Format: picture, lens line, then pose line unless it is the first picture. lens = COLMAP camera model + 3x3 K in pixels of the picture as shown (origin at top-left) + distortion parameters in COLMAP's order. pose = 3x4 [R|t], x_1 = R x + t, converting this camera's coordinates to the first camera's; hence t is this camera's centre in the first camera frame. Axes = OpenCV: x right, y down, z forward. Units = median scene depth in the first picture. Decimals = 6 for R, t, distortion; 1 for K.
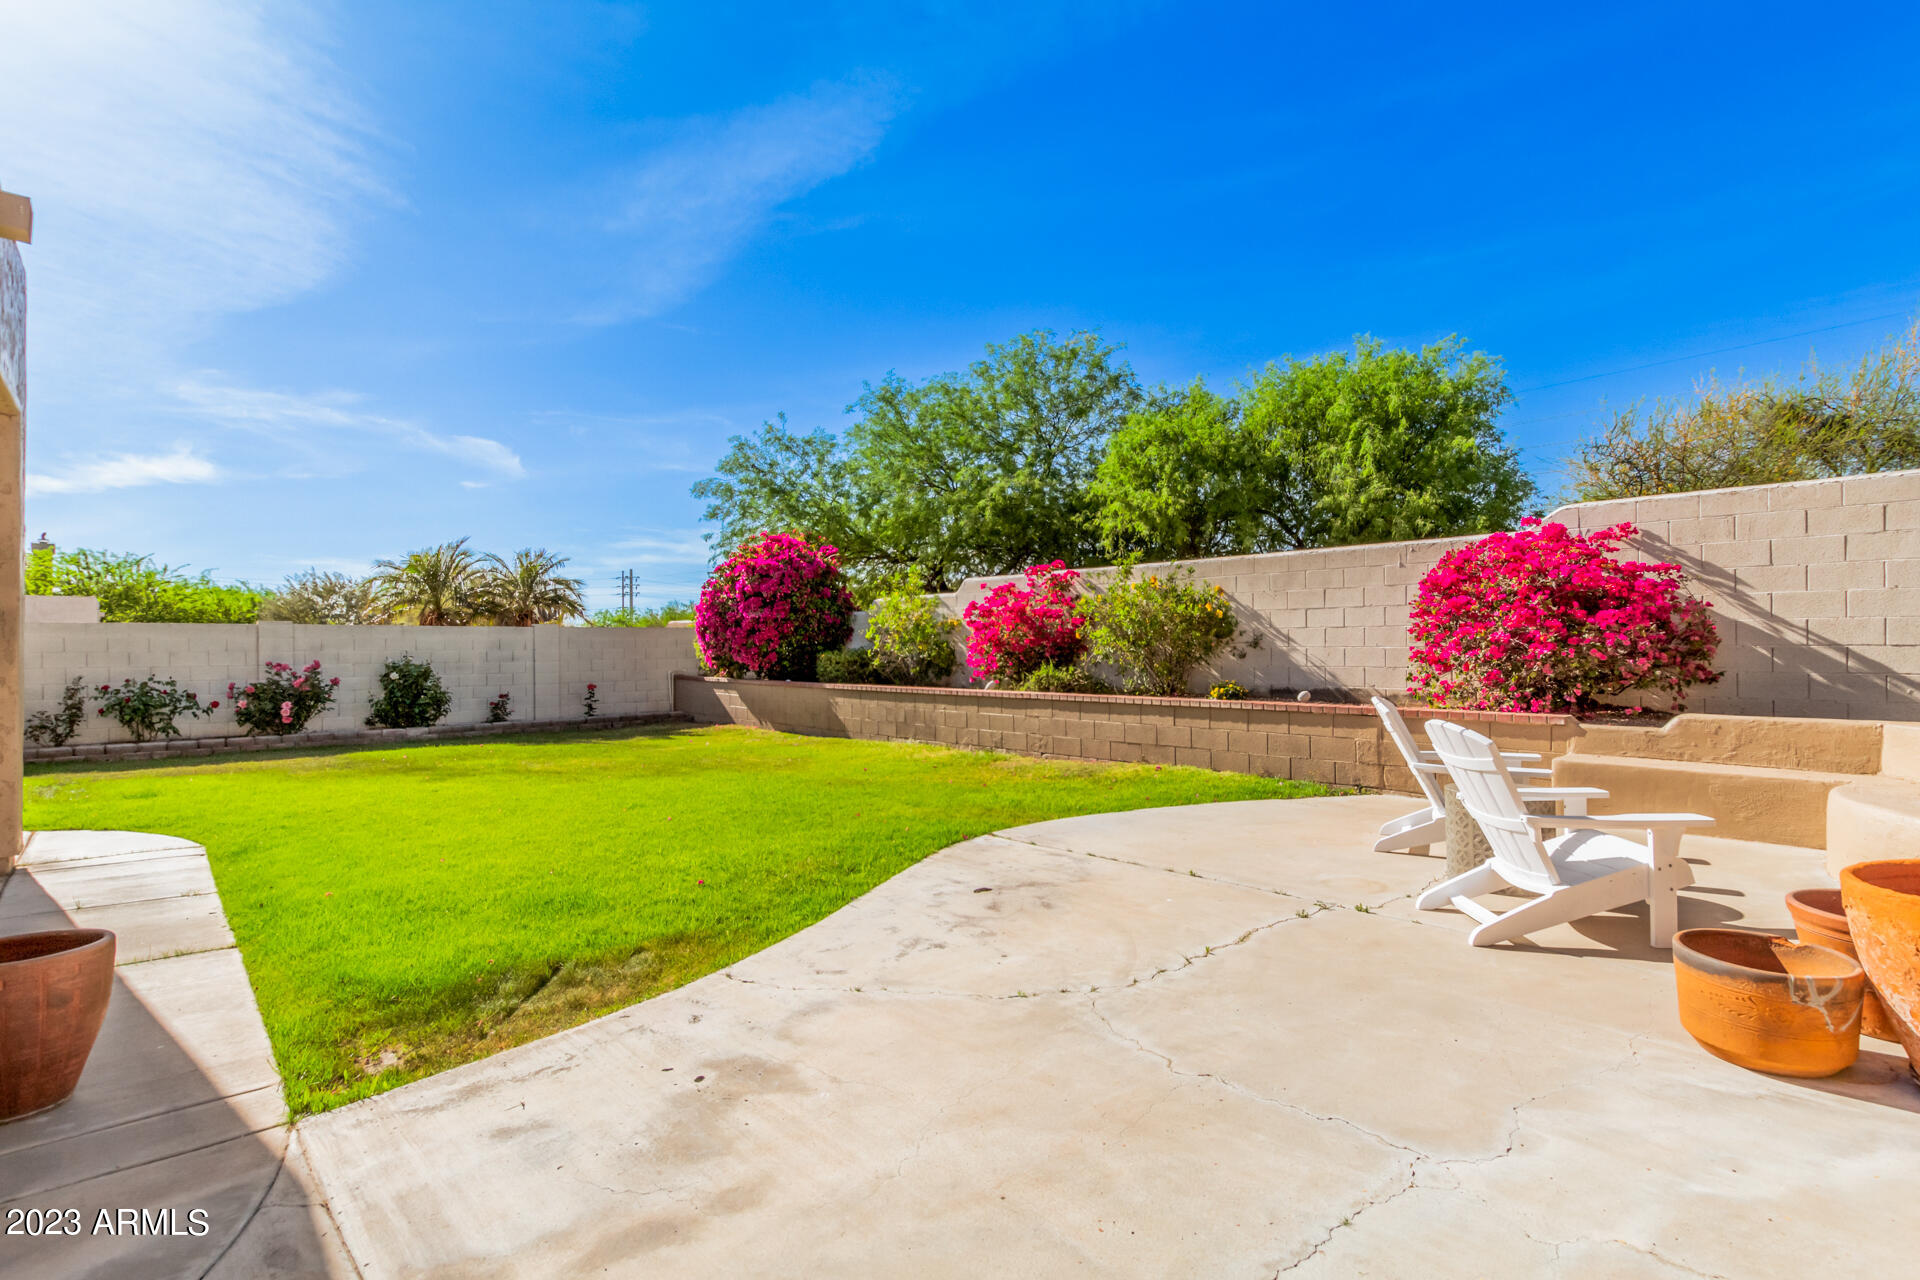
lens RADIAL K [[883.1, 0, 962.5], [0, 883.1, 650.9], [0, 0, 1]] dist [0.000133, 0.000061]
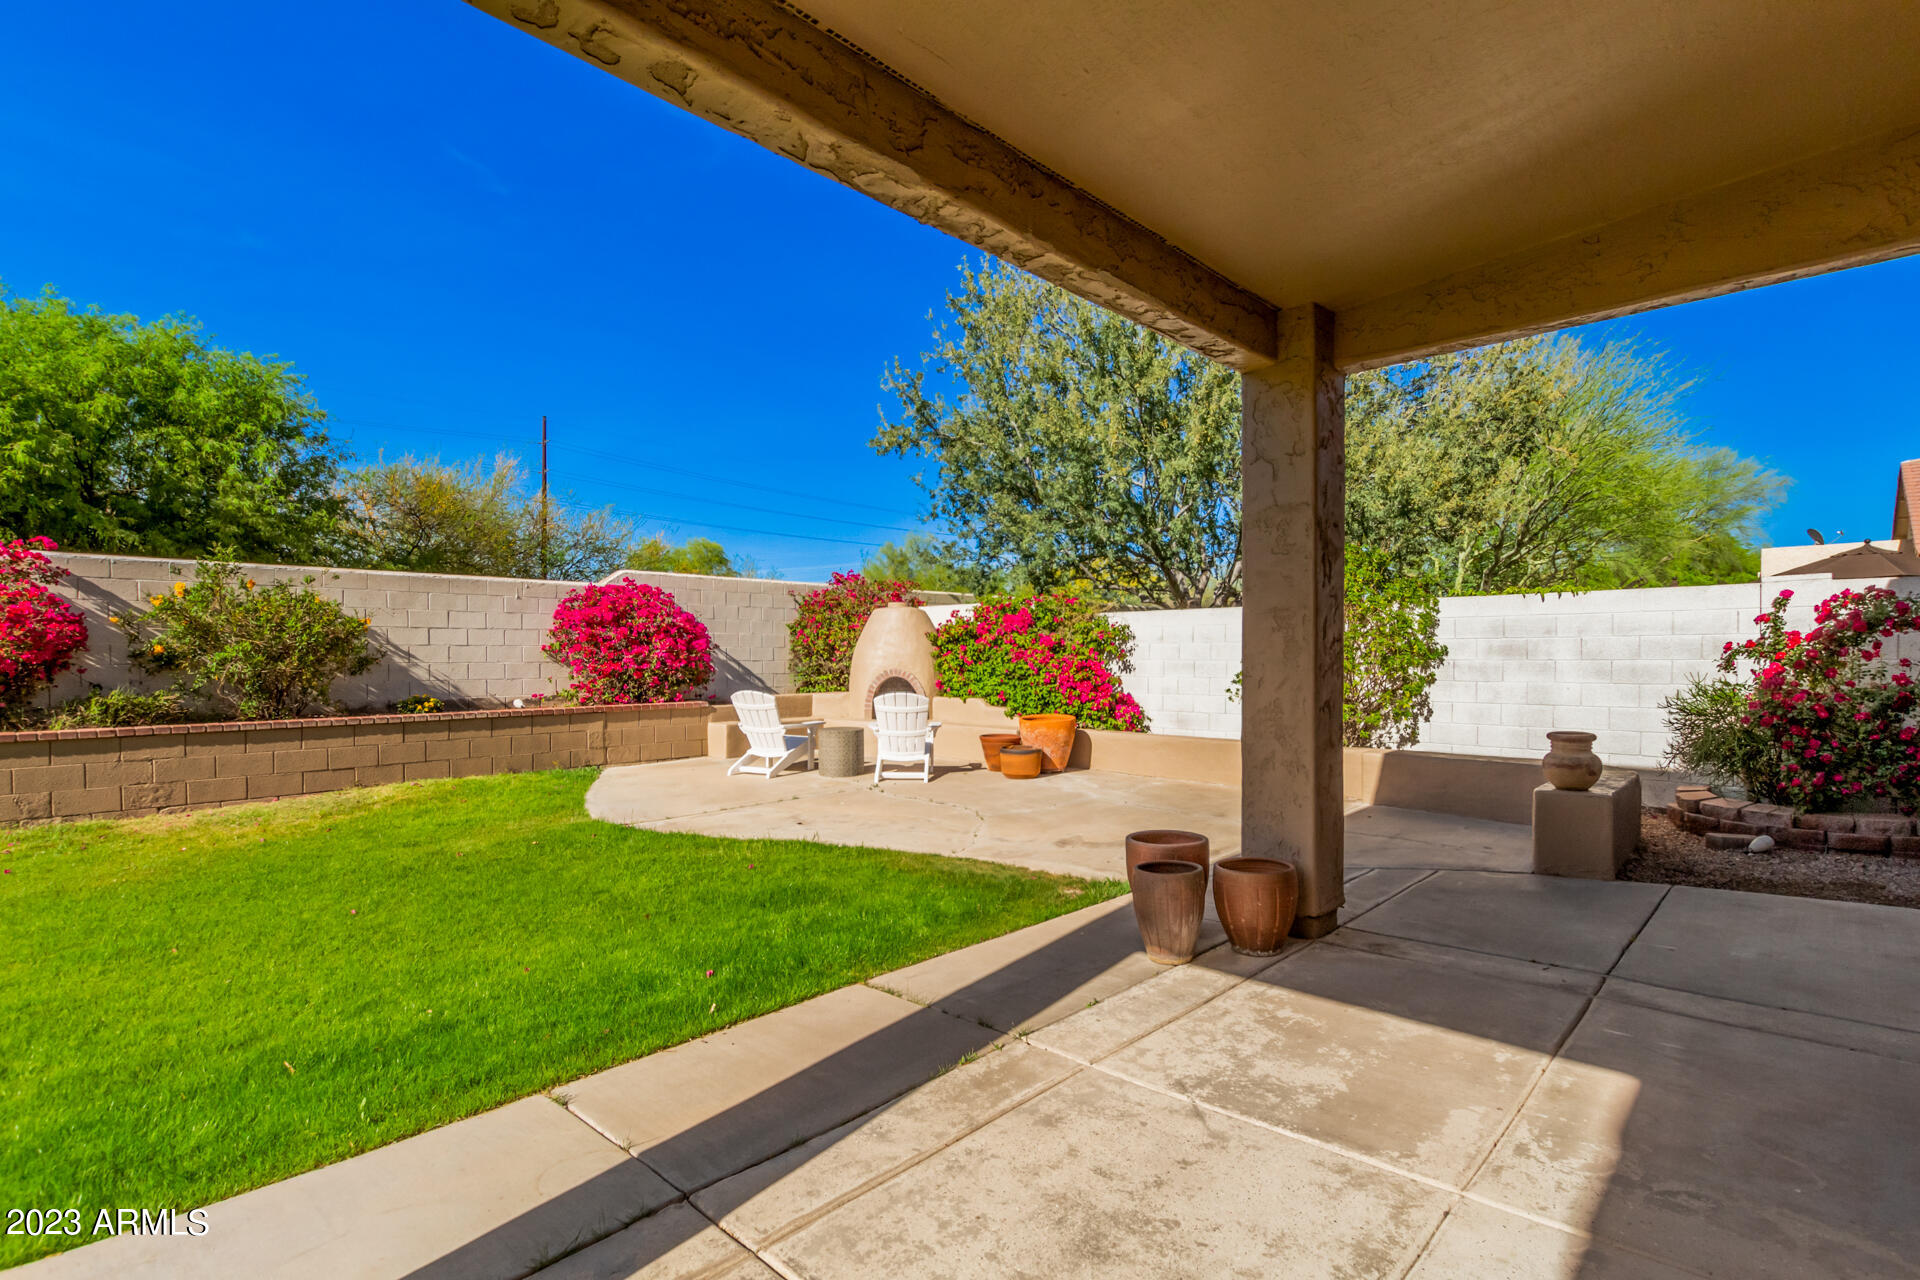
lens RADIAL K [[883.1, 0, 962.5], [0, 883.1, 650.9], [0, 0, 1]] dist [0.000133, 0.000061]
pose [[-0.056342, 0.012033, 0.998339, -0.735519], [0.007694, 0.999903, -0.011618, -0.001211], [-0.998382, 0.007027, -0.056429, 0.405975]]
